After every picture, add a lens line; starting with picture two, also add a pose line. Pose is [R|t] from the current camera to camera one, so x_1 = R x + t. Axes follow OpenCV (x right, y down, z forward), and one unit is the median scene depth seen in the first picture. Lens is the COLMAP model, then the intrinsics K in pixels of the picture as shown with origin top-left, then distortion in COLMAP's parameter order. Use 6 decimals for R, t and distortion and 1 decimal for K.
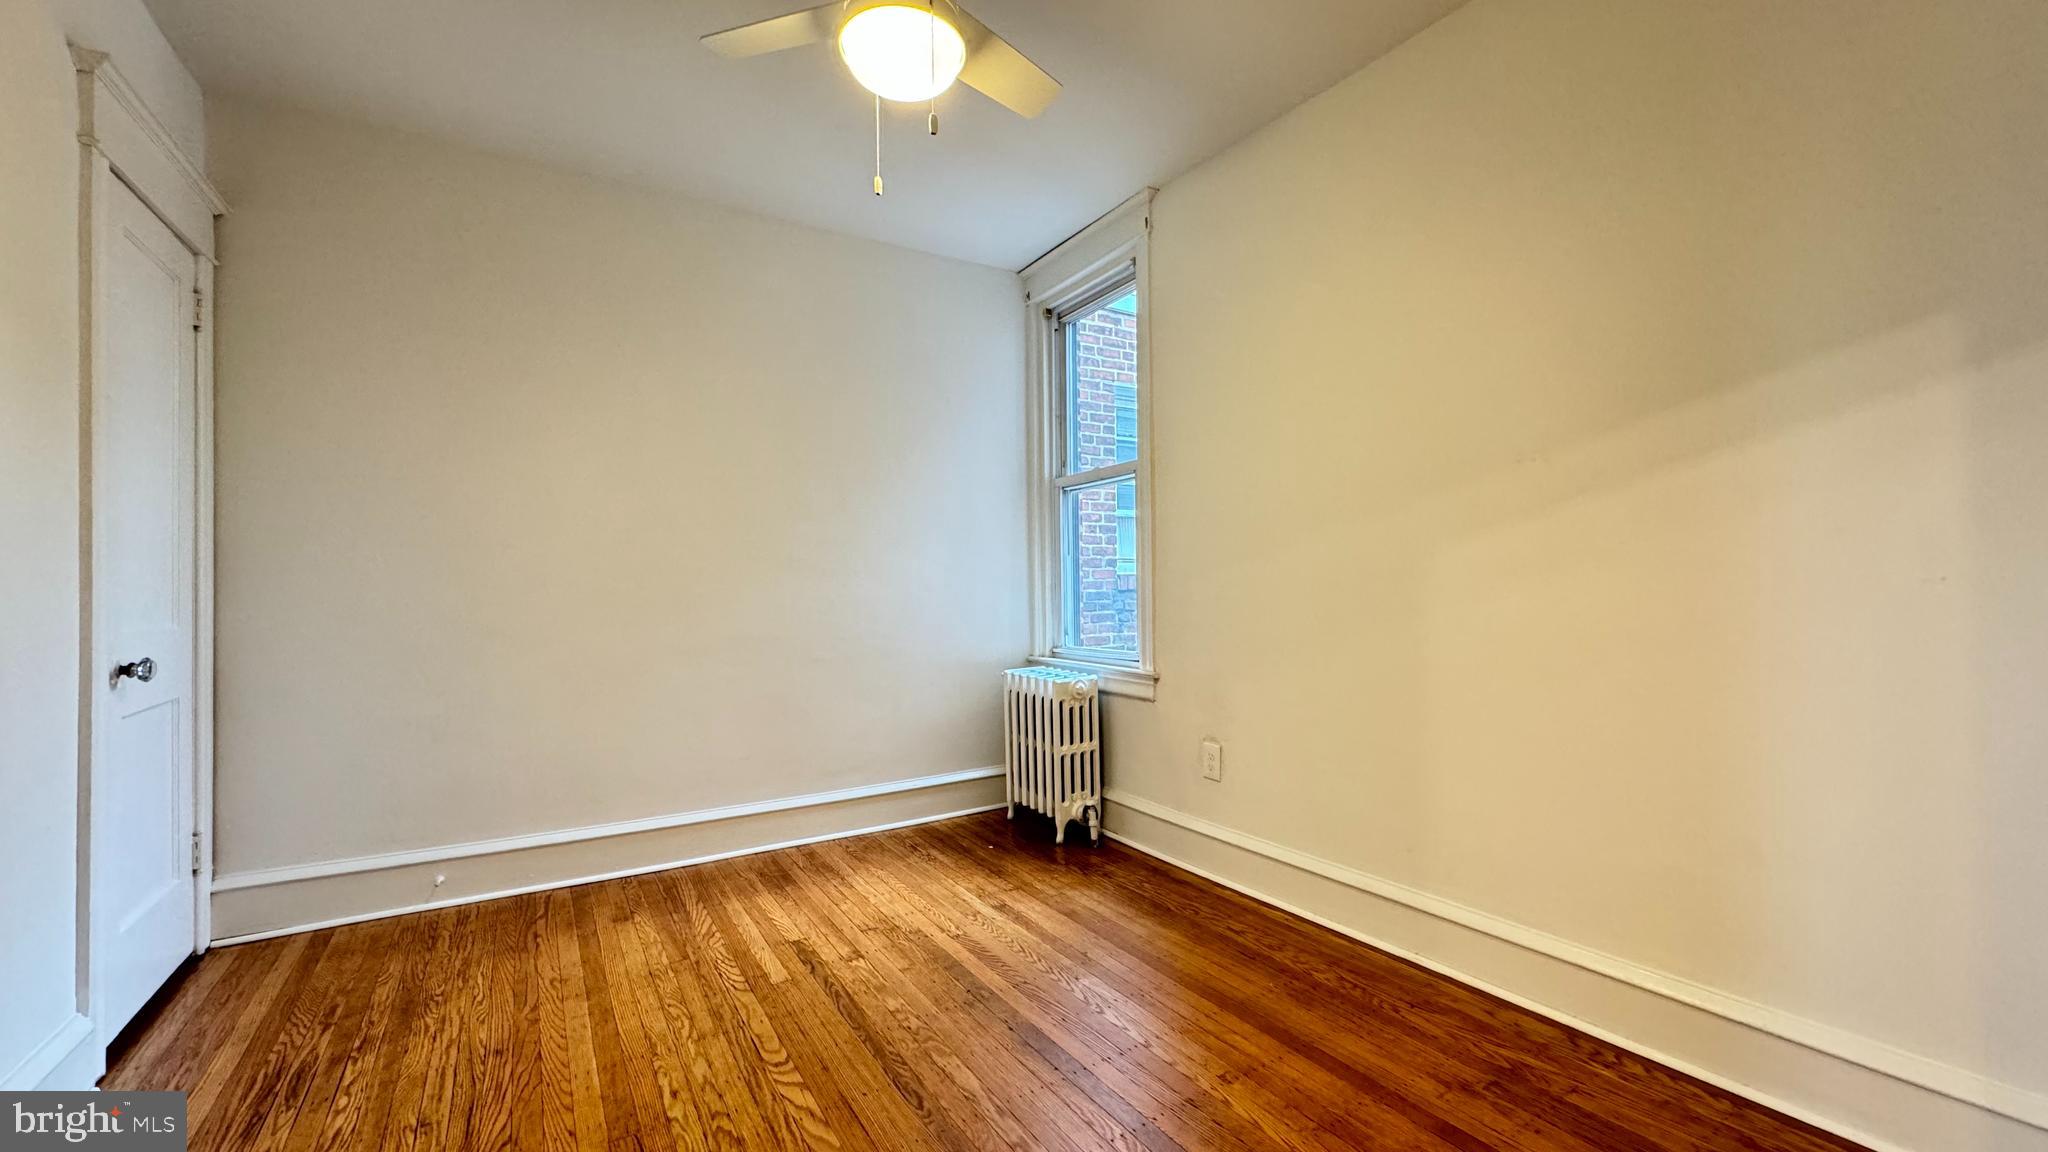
lens RADIAL K [[814.1, 0, 1023.9], [0, 814.1, 574.1], [0, 0, 1]] dist [-0.001292, 0.000371]
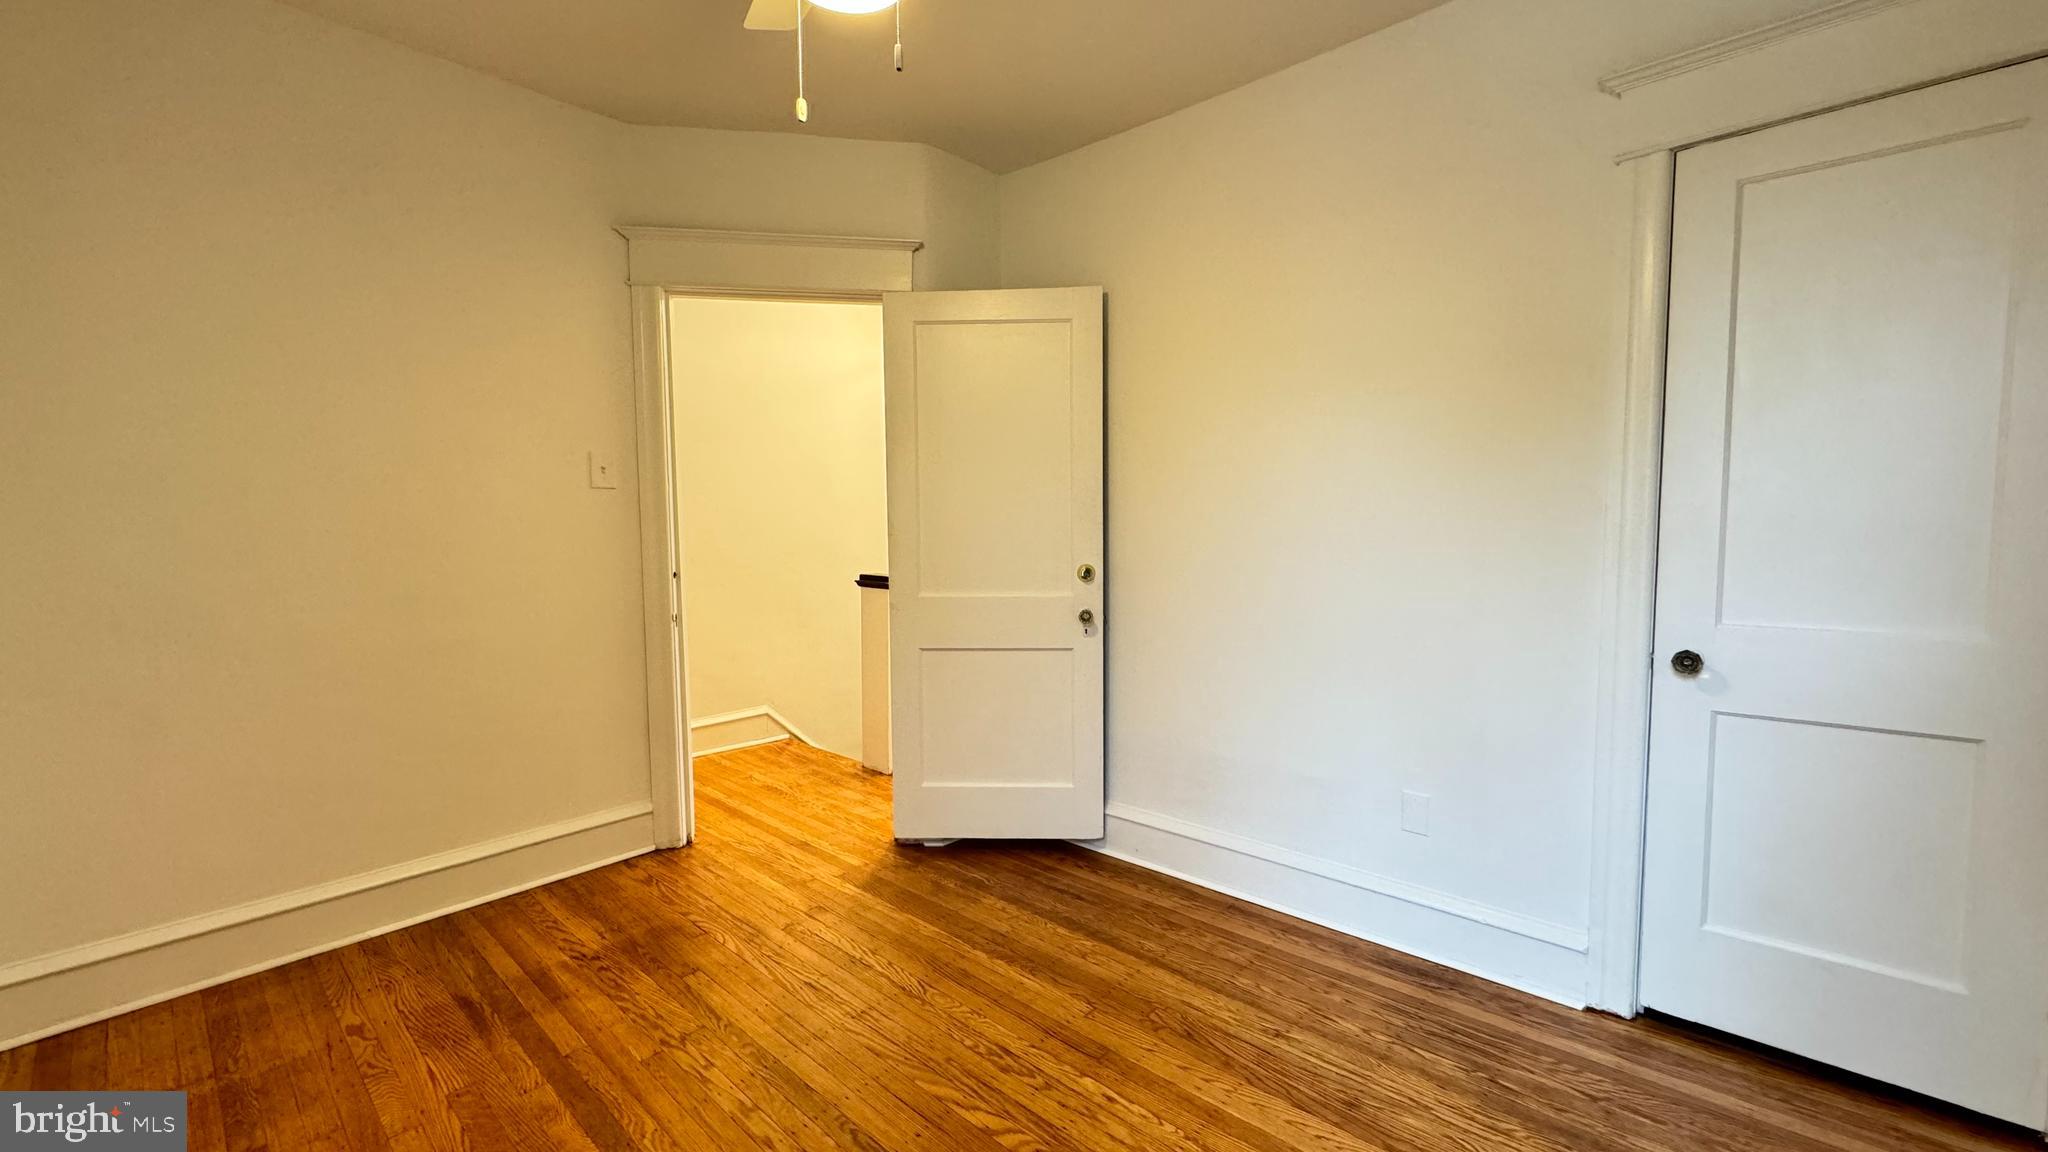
lens RADIAL K [[814.1, 0, 1023.9], [0, 814.1, 574.1], [0, 0, 1]] dist [-0.001292, 0.000371]
pose [[-0.961300, 0.037039, -0.273003, -0.080131], [0.021397, 0.997966, 0.060054, -0.067587], [0.274672, 0.051888, -0.960137, 1.921401]]
